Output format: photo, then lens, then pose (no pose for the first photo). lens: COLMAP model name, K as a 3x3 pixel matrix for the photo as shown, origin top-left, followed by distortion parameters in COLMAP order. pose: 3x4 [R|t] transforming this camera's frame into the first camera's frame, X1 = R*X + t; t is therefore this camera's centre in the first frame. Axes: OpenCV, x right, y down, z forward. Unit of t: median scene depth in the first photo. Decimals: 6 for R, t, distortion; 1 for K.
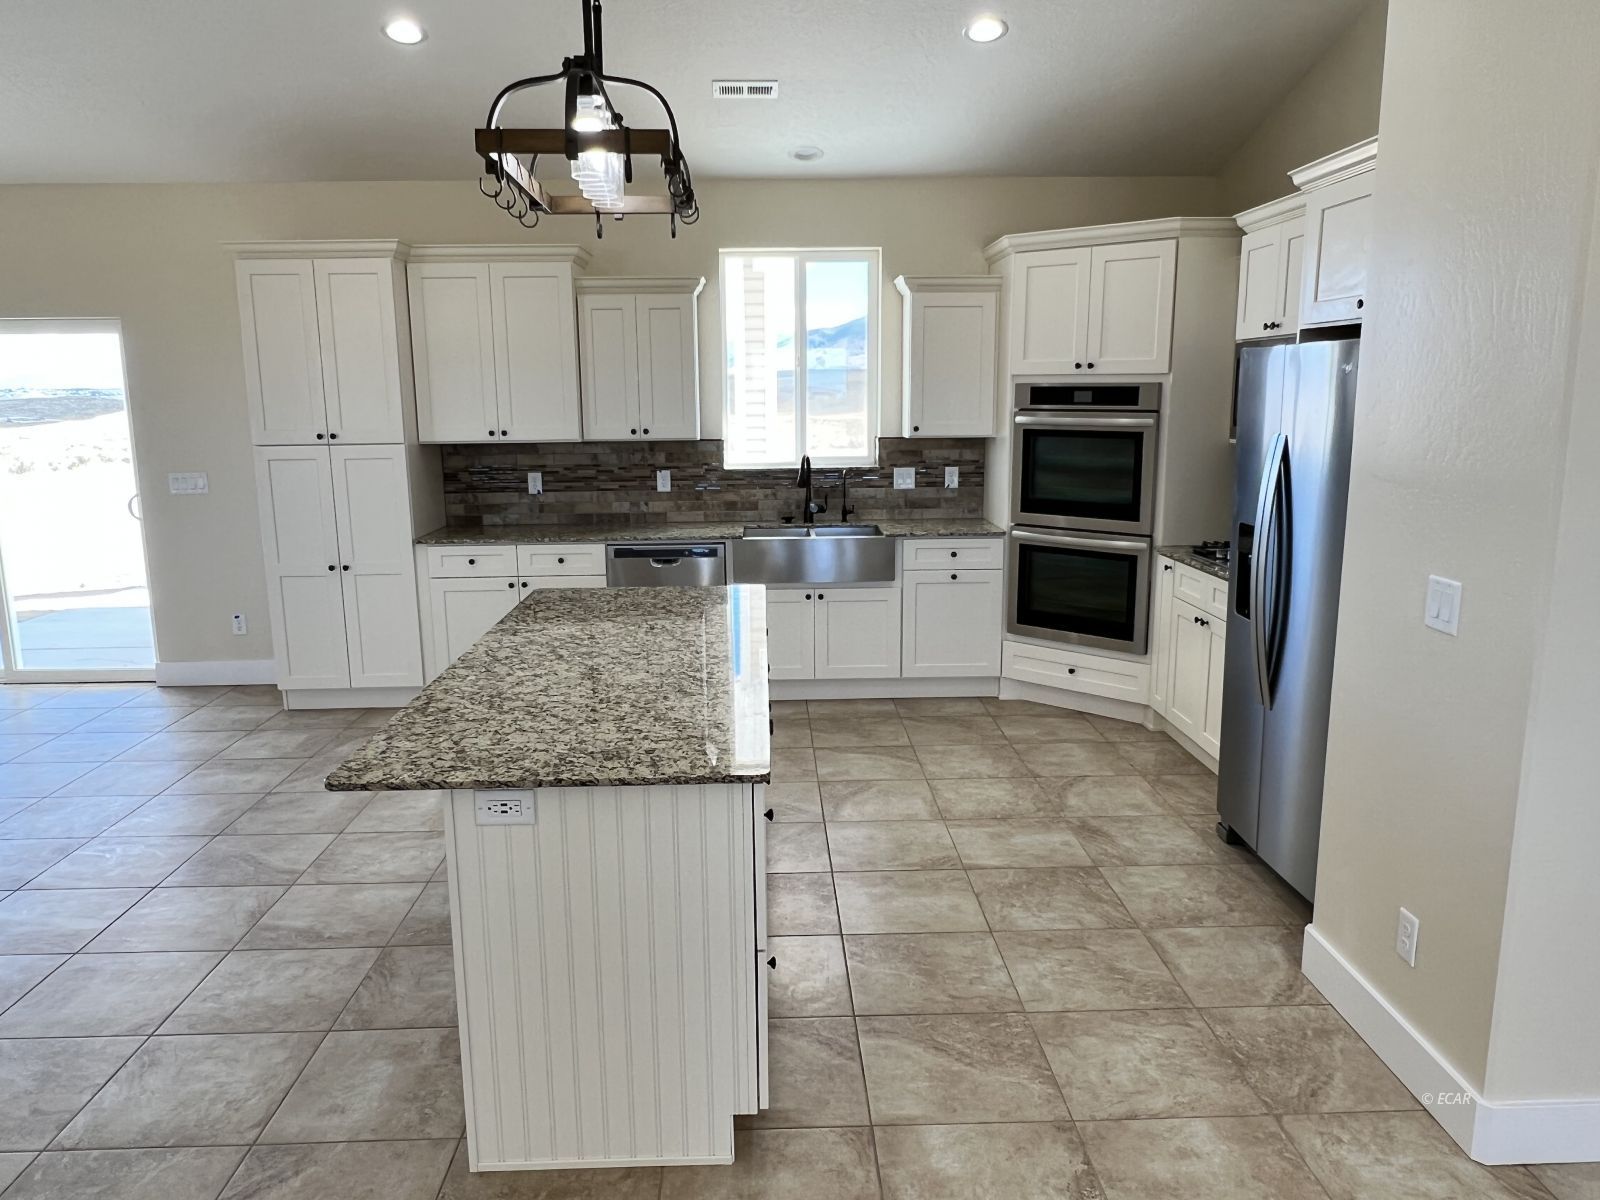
lens RADIAL K [[1148.6, 0, 791.1], [0, 1148.6, 603.9], [0, 0, 1]] dist [-0.003794, -0.002720]
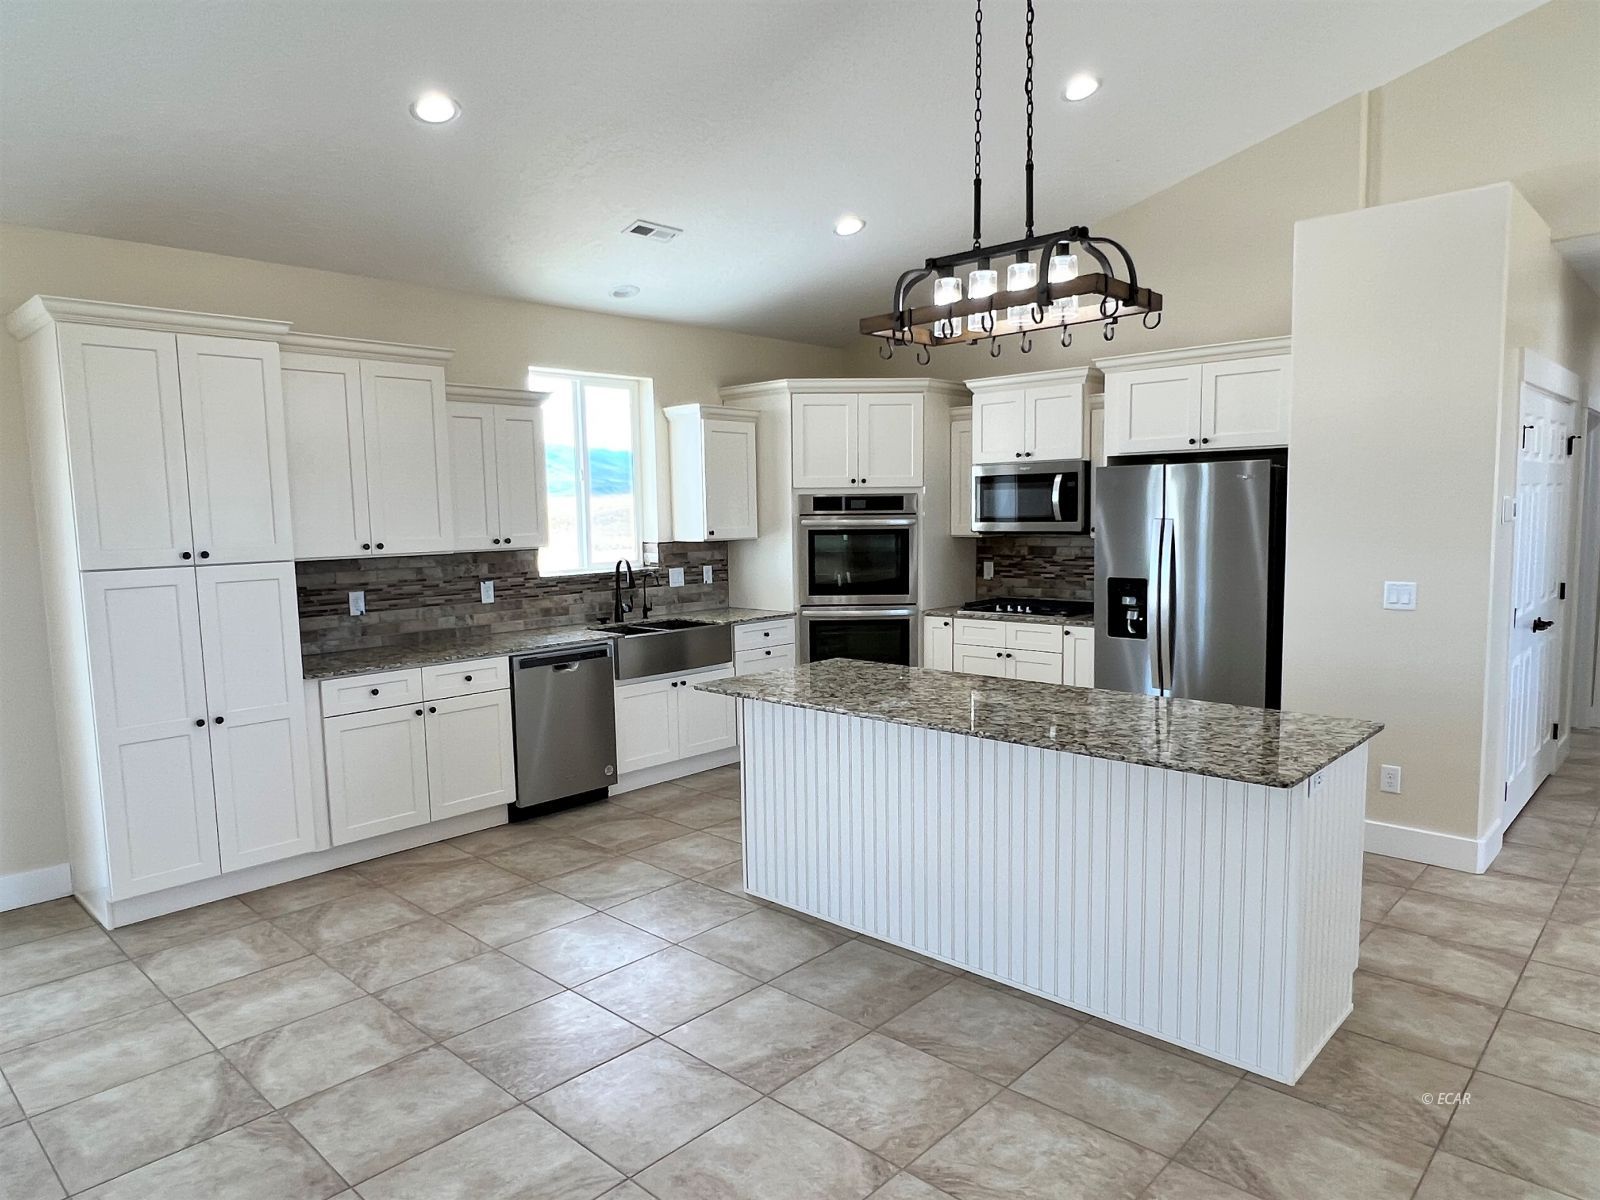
lens RADIAL K [[1023.2, 0, 797.9], [0, 1023.2, 601.3], [0, 0, 1]] dist [-0.002131, -0.000607]
pose [[0.705163, -0.067396, 0.705835, -0.579230], [0.140815, 0.988955, -0.046251, -0.022798], [-0.694922, 0.132007, 0.706865, 0.209913]]
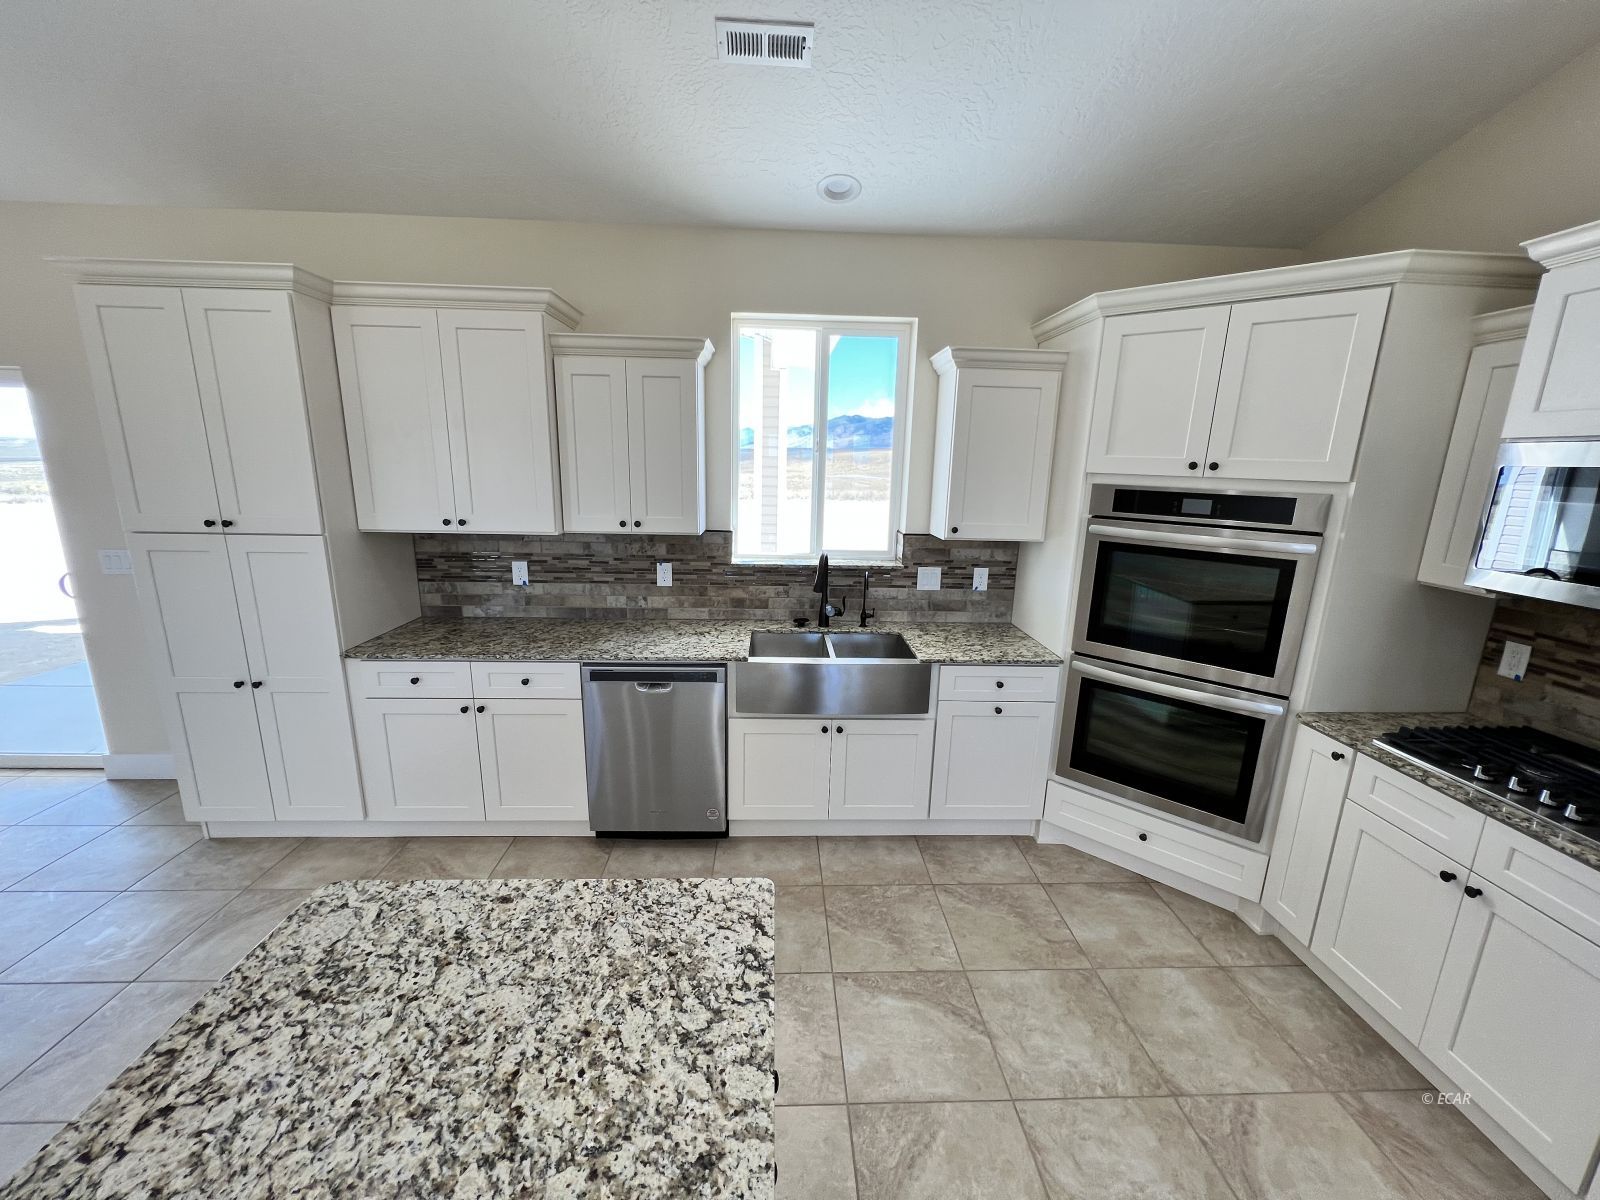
lens RADIAL K [[646.4, 0, 800.0], [0, 646.4, 600.0], [0, 0, 1]] dist [-0.001666, -0.000133]
pose [[0.999385, 0.028768, 0.020040, -0.015071], [-0.029376, 0.999096, 0.030719, -0.112949], [-0.019139, -0.031289, 0.999327, 0.522891]]
